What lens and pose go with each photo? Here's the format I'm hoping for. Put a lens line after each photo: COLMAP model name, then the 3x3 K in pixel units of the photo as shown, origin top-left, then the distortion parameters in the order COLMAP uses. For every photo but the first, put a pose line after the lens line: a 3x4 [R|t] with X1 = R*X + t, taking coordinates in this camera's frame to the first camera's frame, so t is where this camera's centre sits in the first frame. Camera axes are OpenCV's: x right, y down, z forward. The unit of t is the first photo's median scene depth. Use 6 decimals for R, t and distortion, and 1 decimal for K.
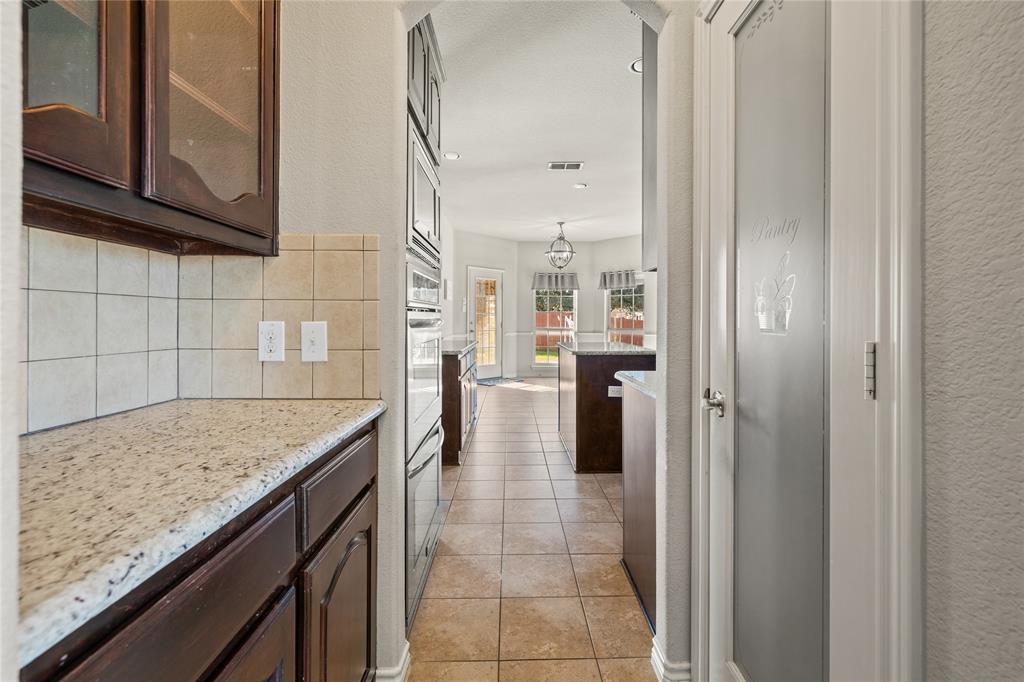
lens RADIAL K [[443.6, 0, 519.4], [0, 443.6, 315.8], [0, 0, 1]] dist [0.003082, 0.000475]
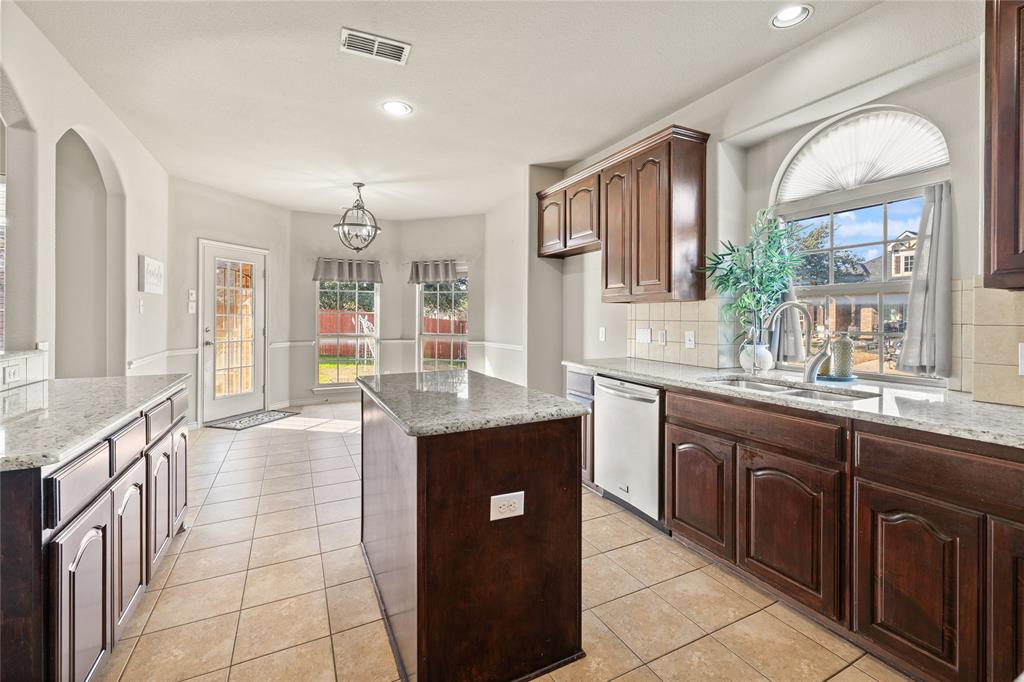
lens RADIAL K [[443.6, 0, 511.2], [0, 443.6, 312.0], [0, 0, 1]] dist [0.003082, 0.000475]
pose [[0.904764, 0.002503, 0.425905, 0.012775], [-0.001785, 0.999996, -0.002084, -0.009072], [-0.425909, 0.001125, 0.904765, 0.235342]]
